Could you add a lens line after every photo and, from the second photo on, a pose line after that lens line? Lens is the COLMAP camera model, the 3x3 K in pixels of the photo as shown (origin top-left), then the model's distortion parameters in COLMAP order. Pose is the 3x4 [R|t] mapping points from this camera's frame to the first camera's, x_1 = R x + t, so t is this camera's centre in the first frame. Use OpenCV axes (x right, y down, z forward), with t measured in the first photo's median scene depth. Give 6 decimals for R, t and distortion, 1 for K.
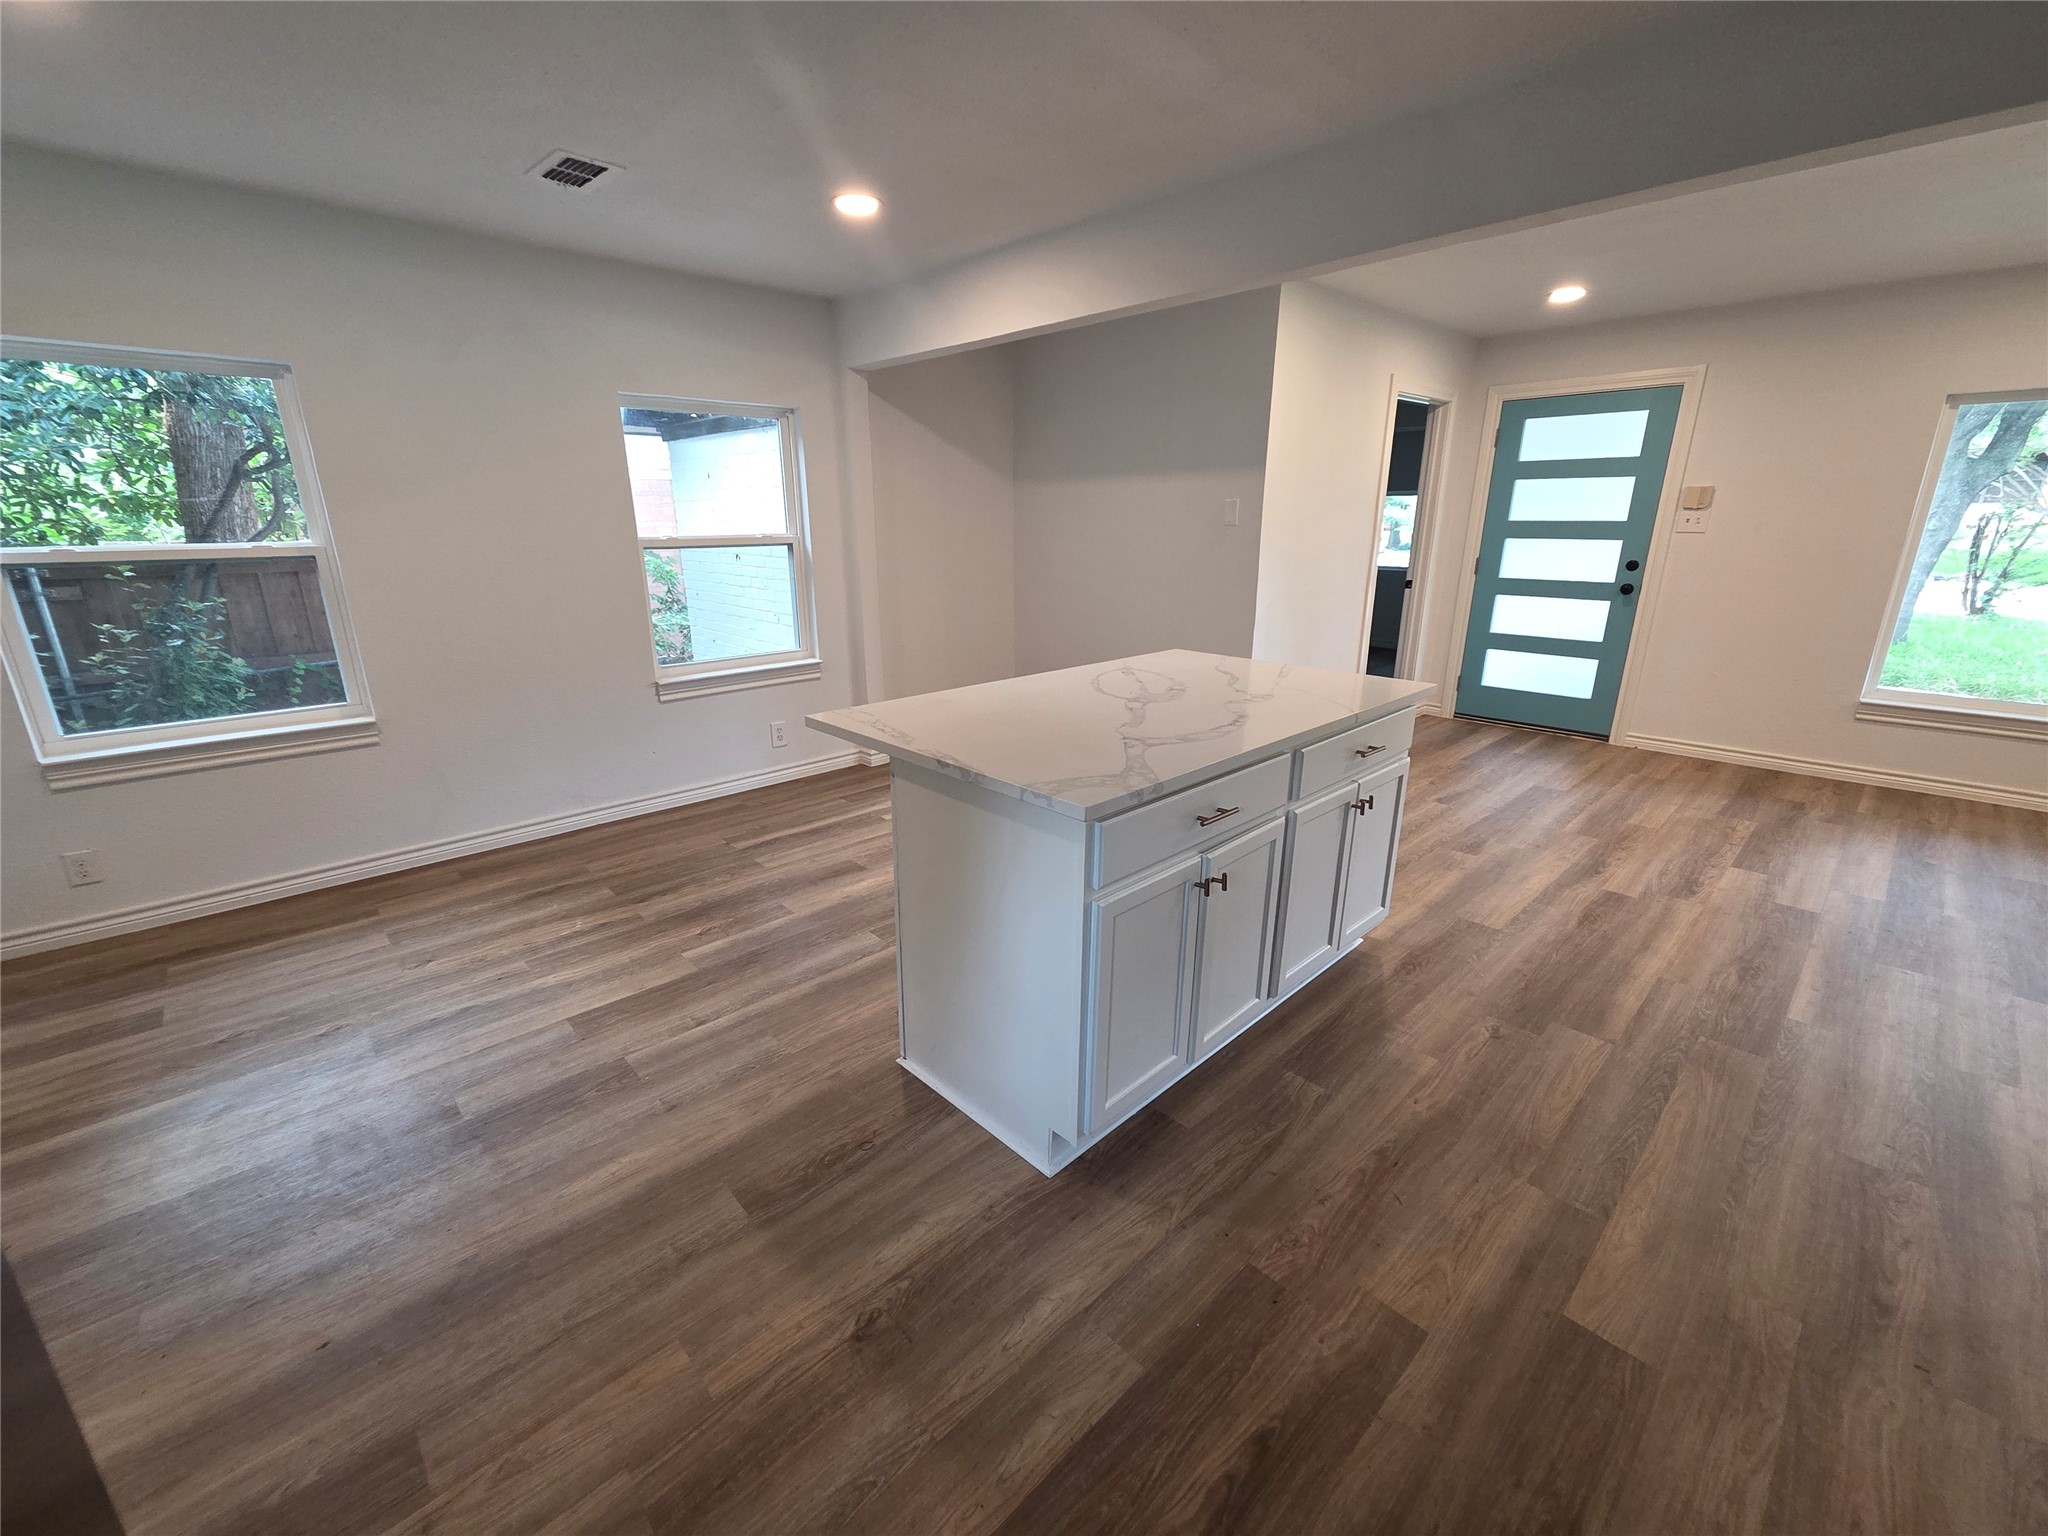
lens RADIAL K [[837.2, 0, 1024.0], [0, 837.2, 768.0], [0, 0, 1]] dist [0.000230, -0.000099]
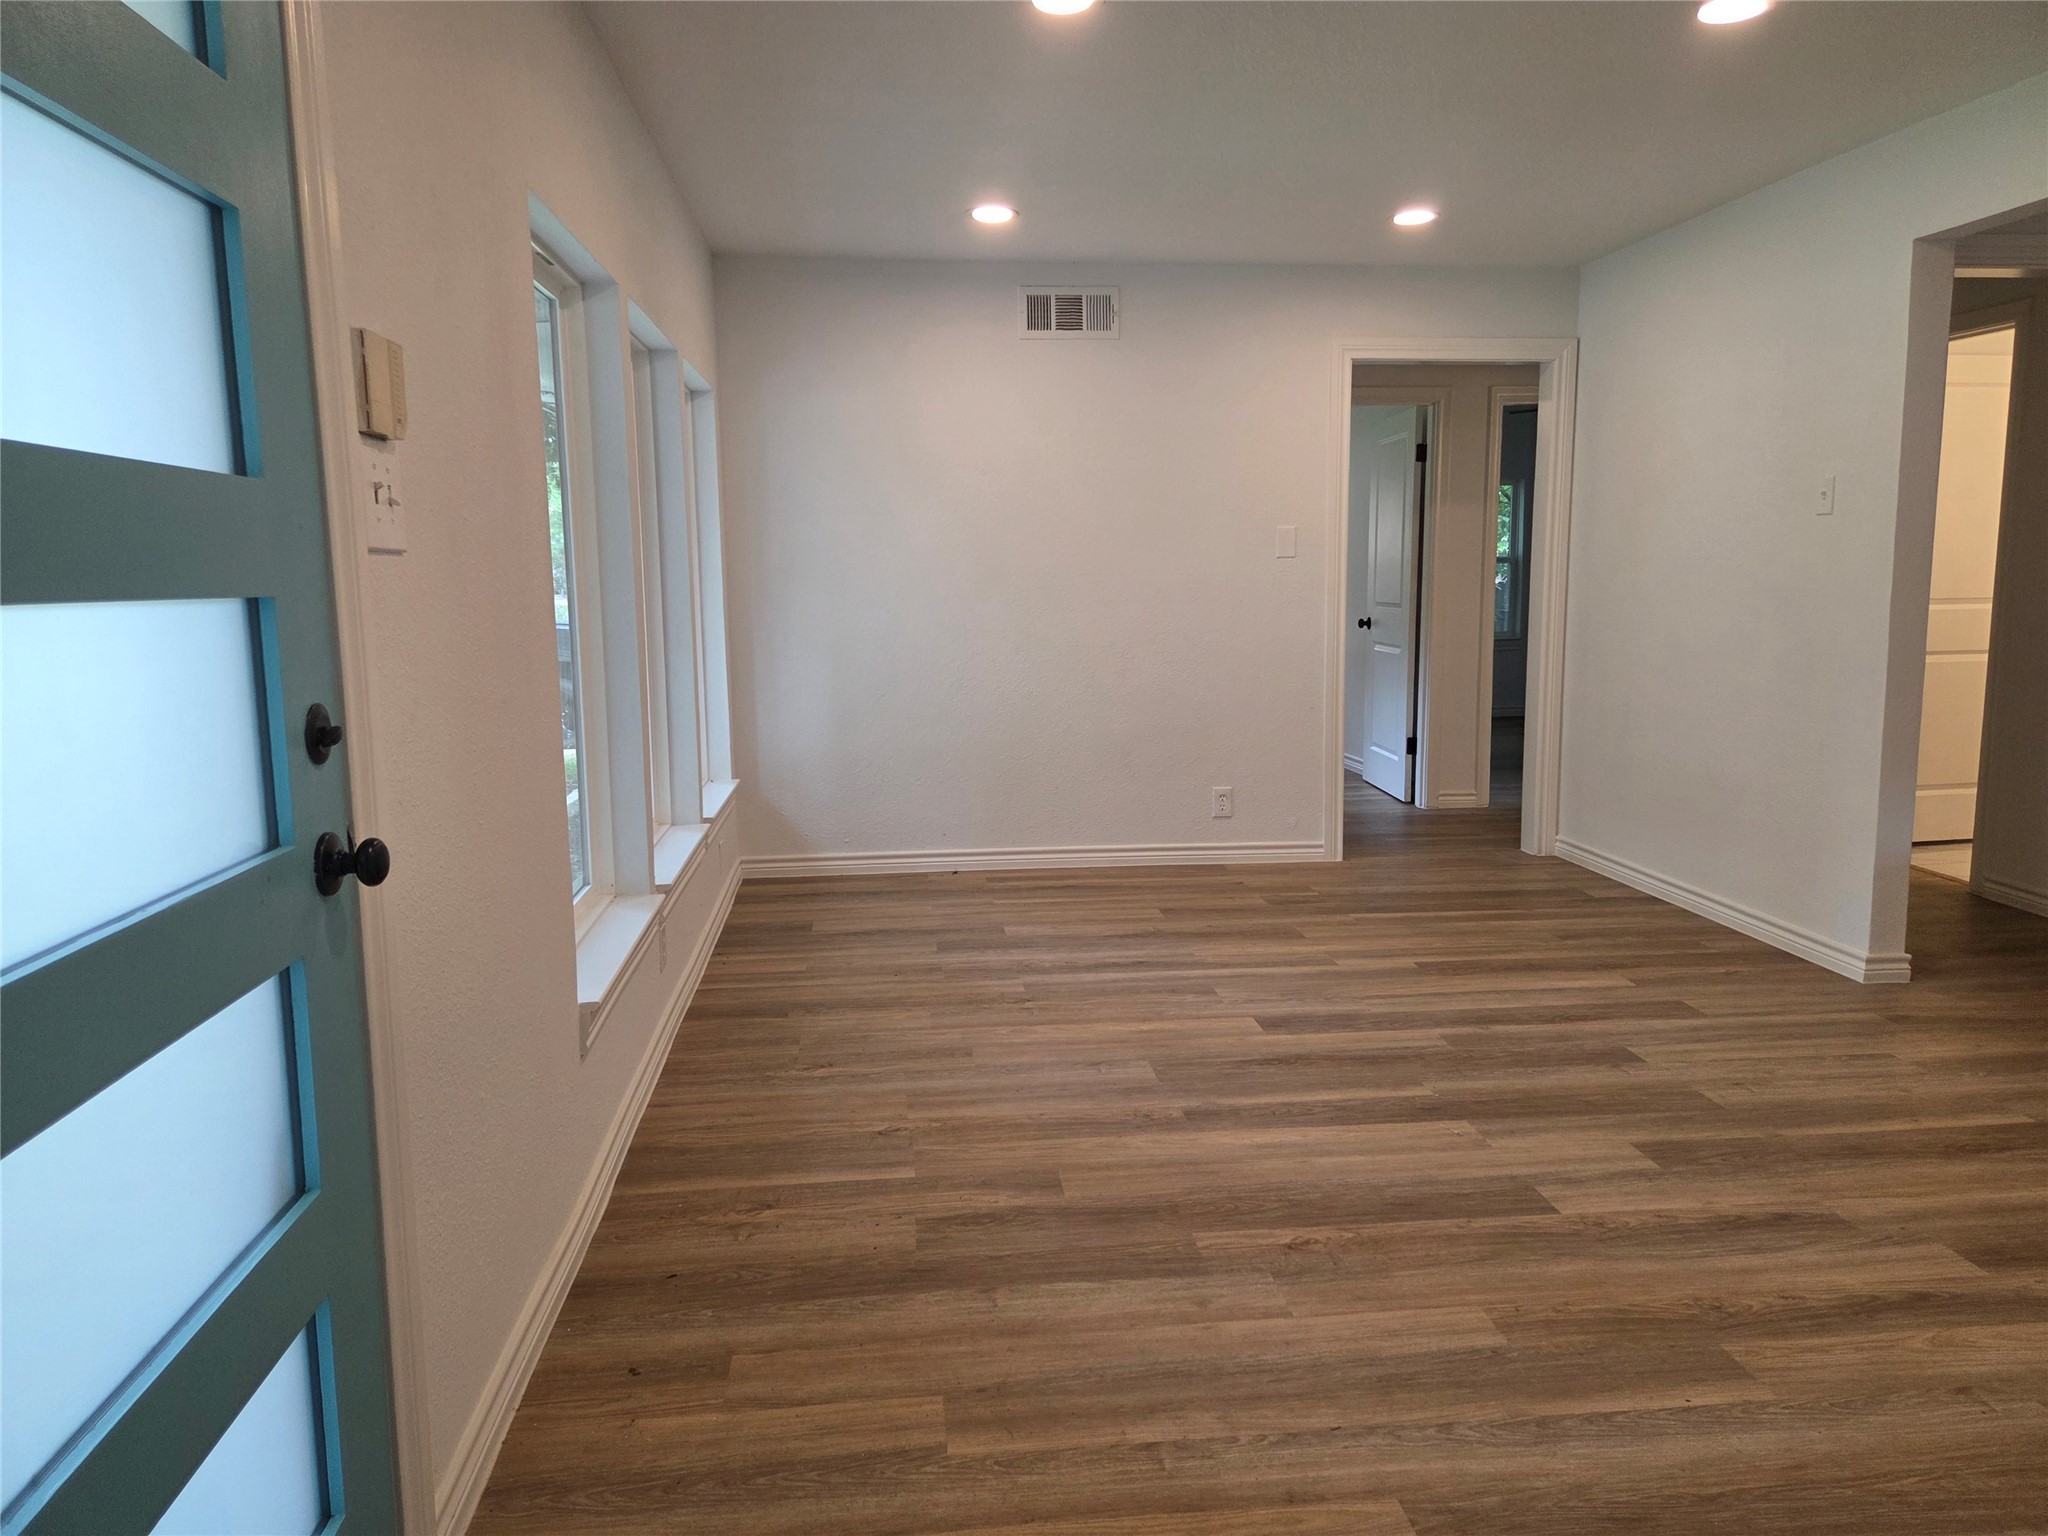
lens RADIAL K [[1353.3, 0, 1024.0], [0, 1353.3, 768.0], [0, 0, 1]] dist [0.089383, -0.076692]
pose [[-0.797016, -0.079078, 0.598758, 0.678369], [0.182068, 0.913812, 0.363042, -0.489272], [-0.575861, 0.398365, -0.713925, 1.748051]]
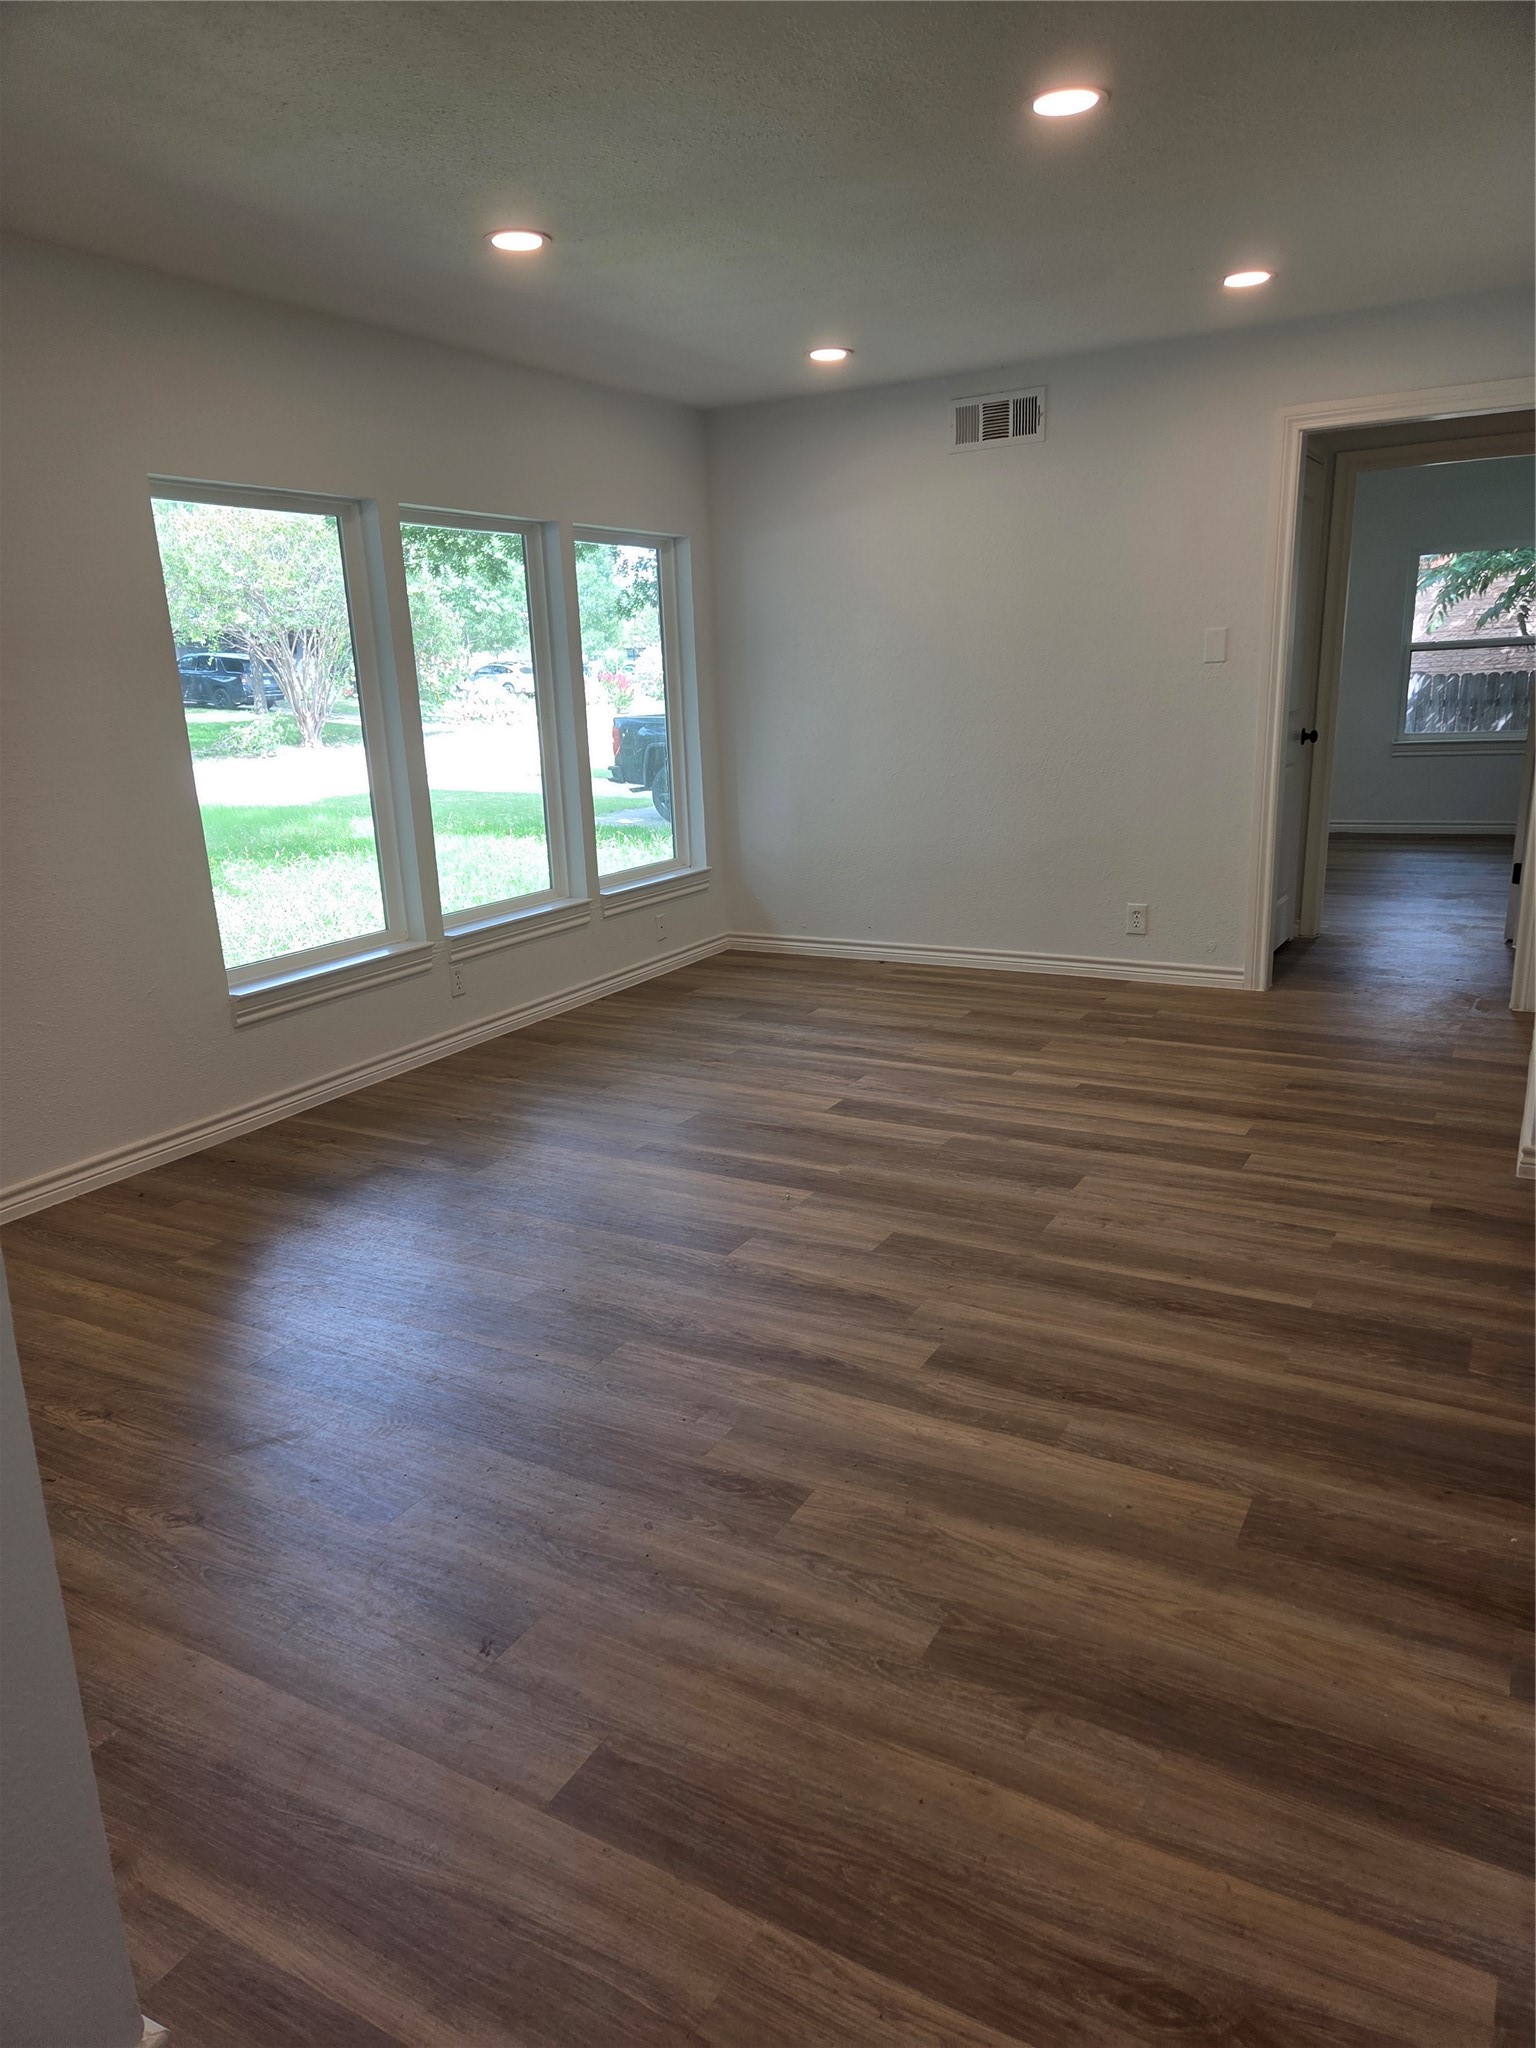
lens RADIAL K [[1353.3, 0, 758.8], [0, 1353.3, 1047.6], [0, 0, 1]] dist [0.089383, -0.076692]
pose [[-0.289454, -0.245269, 0.925235, -0.015587], [0.310409, 0.890323, 0.333124, -0.347582], [-0.905463, 0.383625, -0.181574, 1.169822]]
